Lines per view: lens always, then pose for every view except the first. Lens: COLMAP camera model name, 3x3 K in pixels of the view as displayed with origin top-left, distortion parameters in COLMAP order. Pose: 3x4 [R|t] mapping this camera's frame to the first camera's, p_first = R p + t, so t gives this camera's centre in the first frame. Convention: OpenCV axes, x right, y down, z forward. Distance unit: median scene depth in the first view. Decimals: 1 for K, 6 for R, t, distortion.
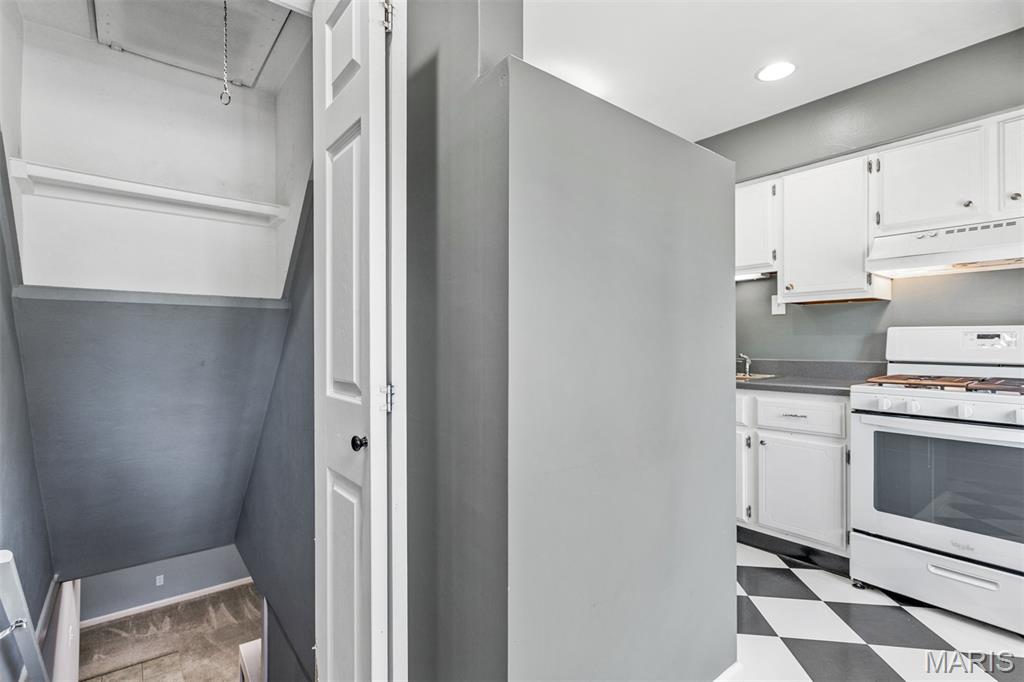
lens RADIAL K [[488.3, 0, 505.6], [0, 488.3, 342.1], [0, 0, 1]] dist [0.008128, 0.001560]
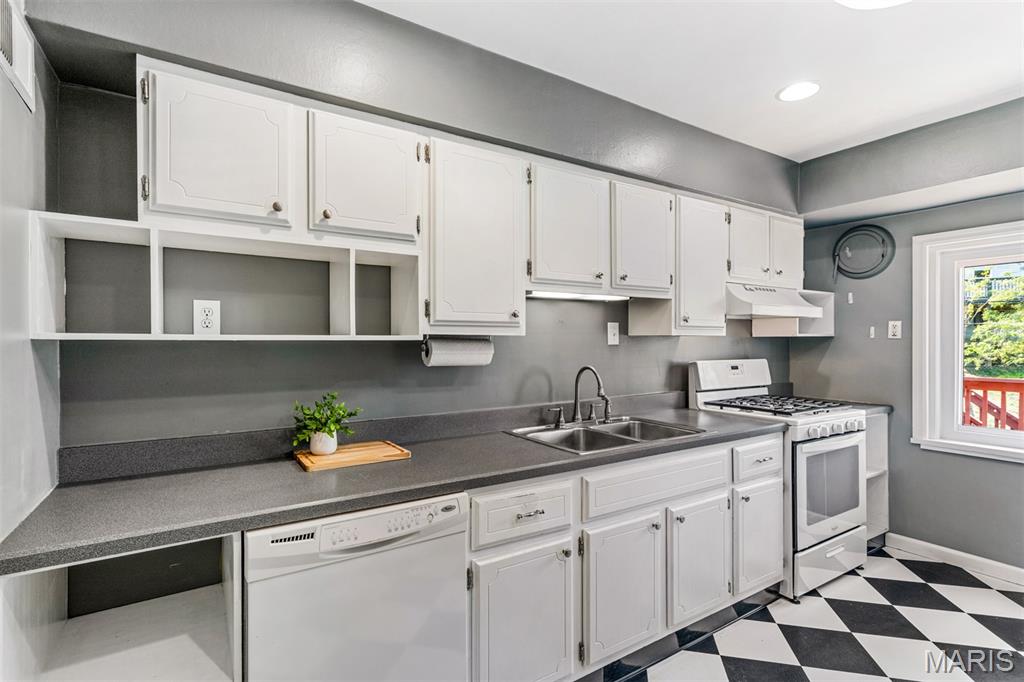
lens RADIAL K [[488.3, 0, 518.3], [0, 488.3, 337.4], [0, 0, 1]] dist [0.008128, 0.001560]
pose [[0.117921, 0.001693, 0.993022, -0.410812], [-0.000821, 0.999998, -0.001608, -0.085680], [-0.993023, -0.000626, 0.117922, 1.341908]]
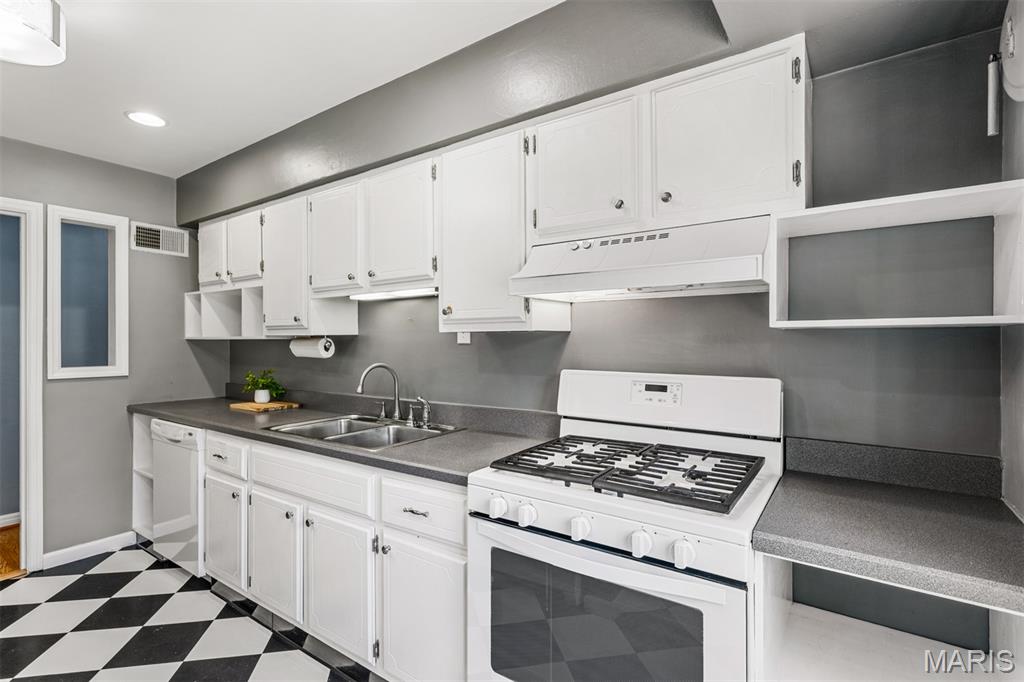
lens RADIAL K [[488.3, 0, 516.1], [0, 488.3, 339.7], [0, 0, 1]] dist [0.008128, 0.001560]
pose [[0.957529, -0.003167, 0.288320, 0.528452], [0.003466, 0.999994, -0.000526, -0.078314], [-0.288316, 0.001503, 0.957534, 0.335205]]
